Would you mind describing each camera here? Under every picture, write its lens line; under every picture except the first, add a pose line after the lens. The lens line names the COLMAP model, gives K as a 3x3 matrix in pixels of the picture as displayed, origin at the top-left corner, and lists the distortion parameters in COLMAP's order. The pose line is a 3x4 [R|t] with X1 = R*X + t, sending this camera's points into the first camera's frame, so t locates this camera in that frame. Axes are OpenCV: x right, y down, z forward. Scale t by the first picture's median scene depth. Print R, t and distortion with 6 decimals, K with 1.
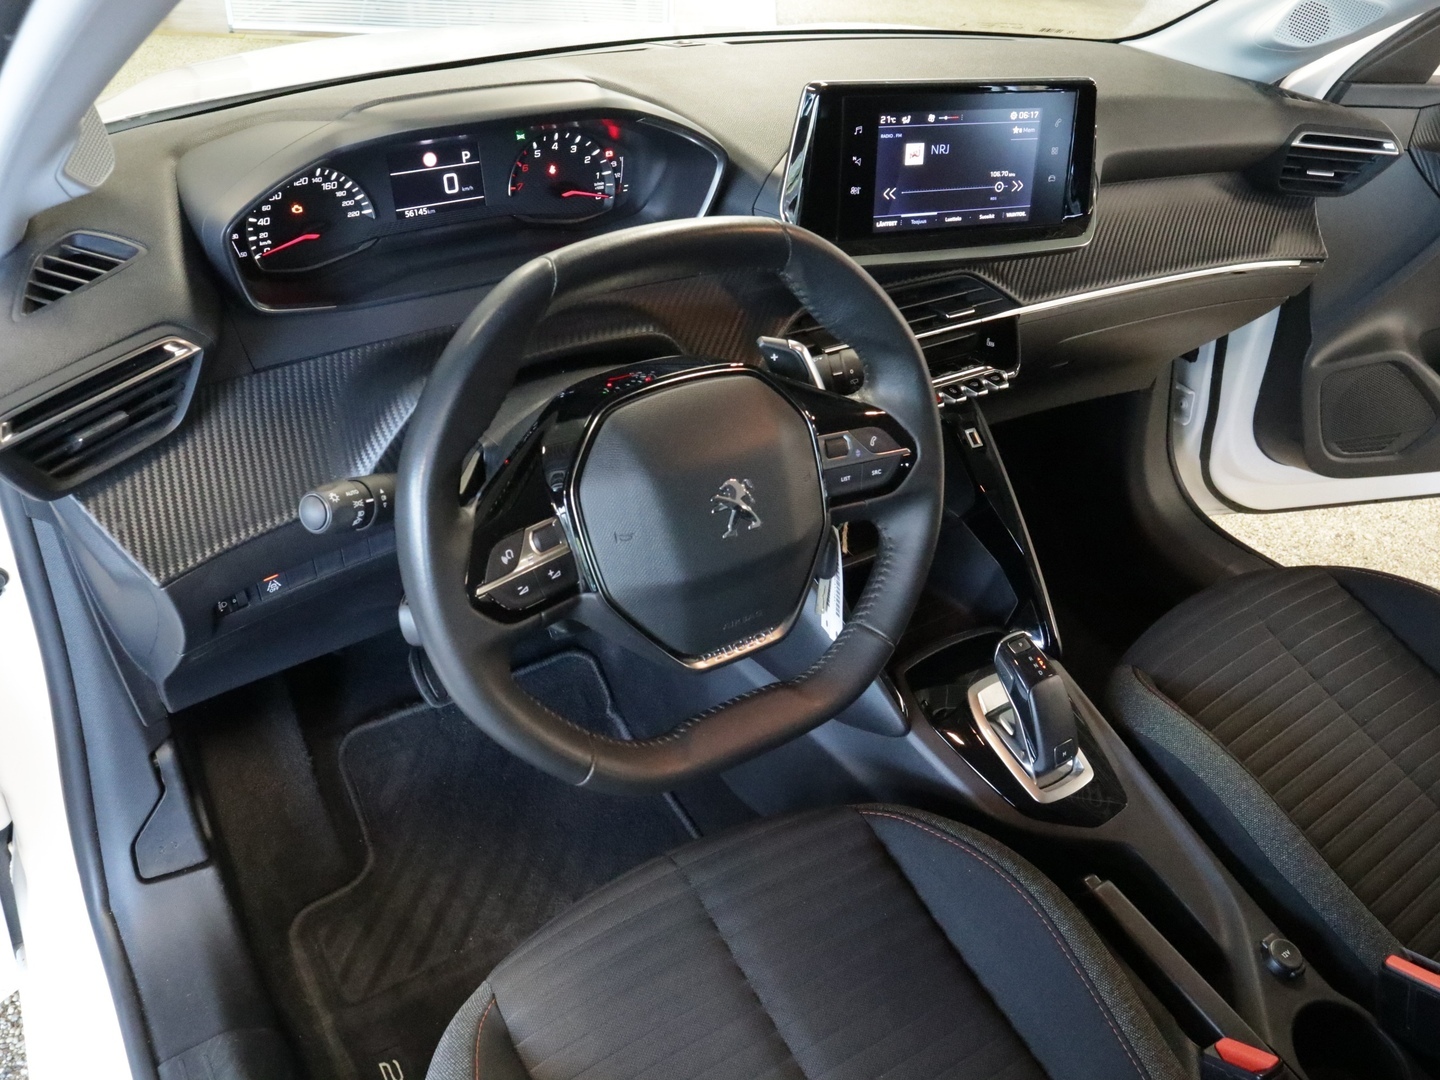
lens RADIAL K [[1158.6, 0, 720.0], [0, 1158.6, 540.0], [0, 0, 1]] dist [-0.110000, 0.070965]
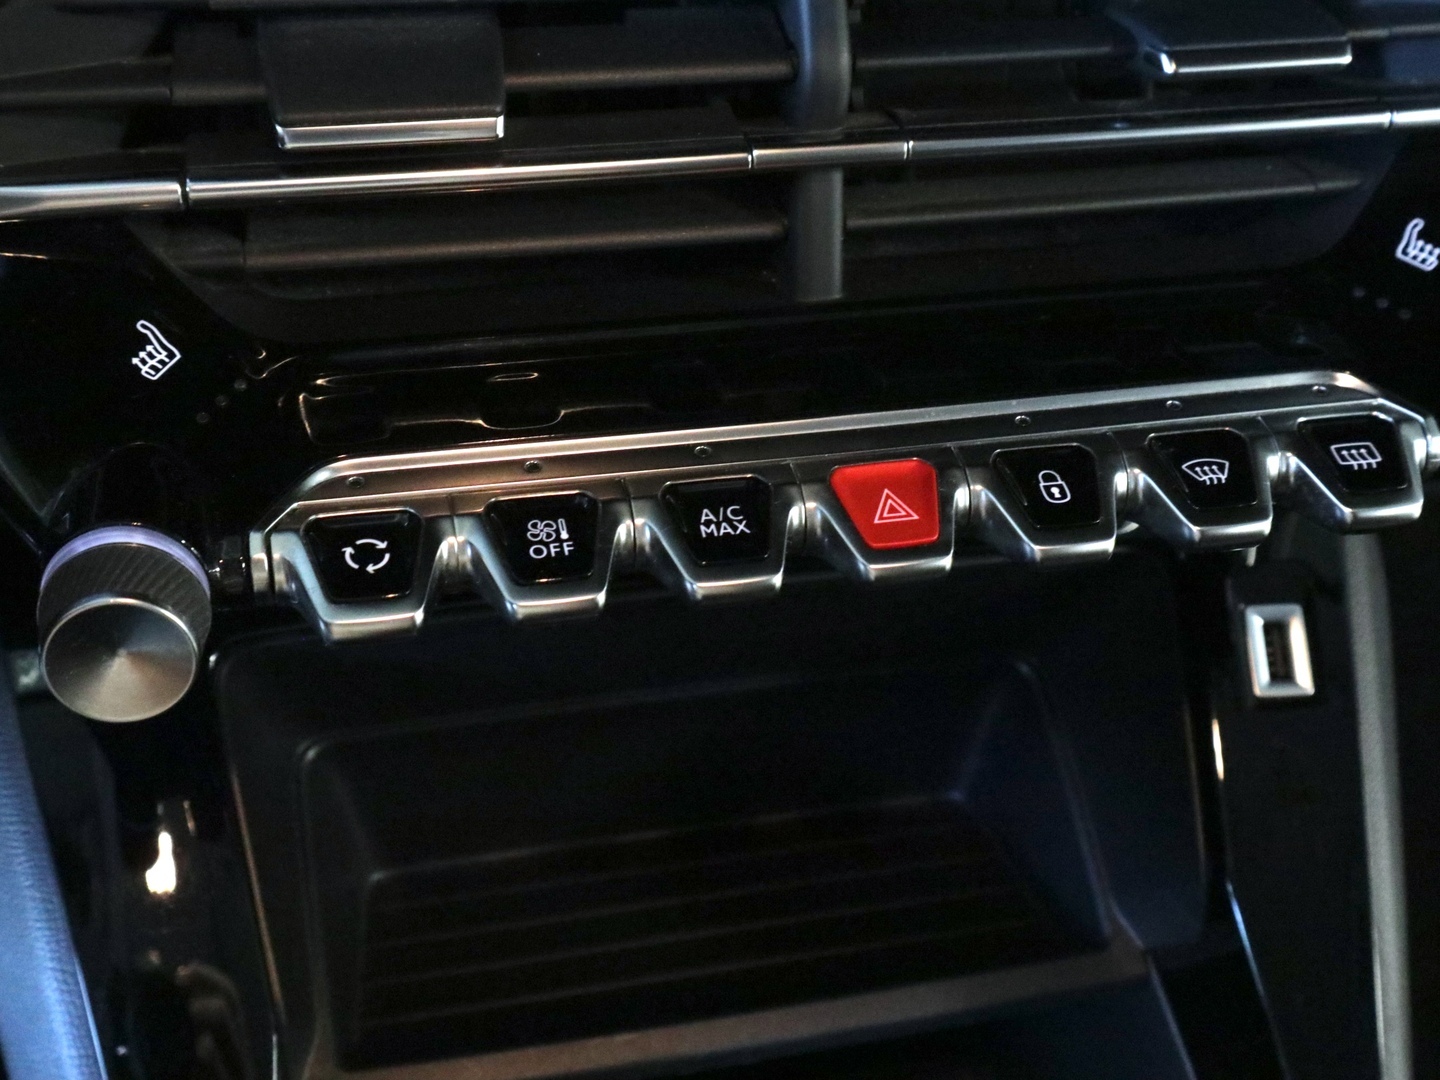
lens RADIAL K [[1714.1, 0, 720.0], [0, 1714.1, 540.0], [0, 0, 1]] dist [-0.005827, 0.003365]
pose [[0.931207, 0.240896, -0.273538, 0.257580], [-0.210434, 0.968077, 0.136176, -0.165041], [0.297610, -0.069247, 0.952173, 0.822391]]
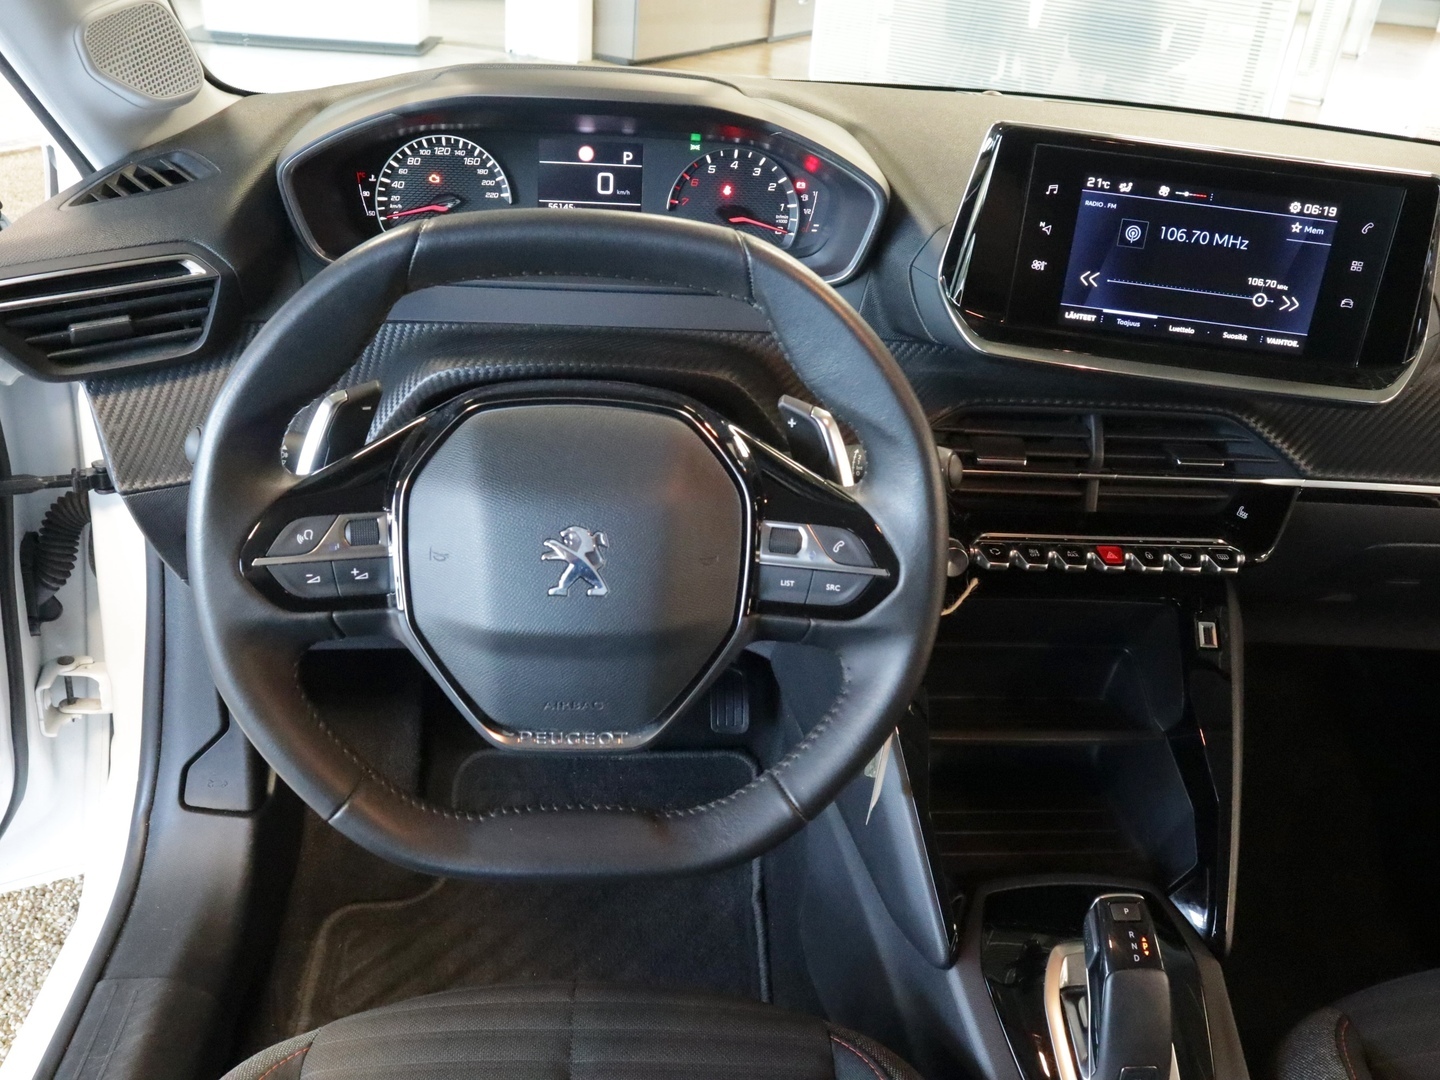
lens RADIAL K [[1234.0, 0, 720.0], [0, 1234.0, 540.0], [0, 0, 1]] dist [-0.103149, 0.088493]
pose [[0.869649, 0.255877, -0.422182, 0.329149], [-0.298698, 0.953618, -0.037314, -0.029215], [0.393052, 0.158556, 0.905743, 0.187477]]
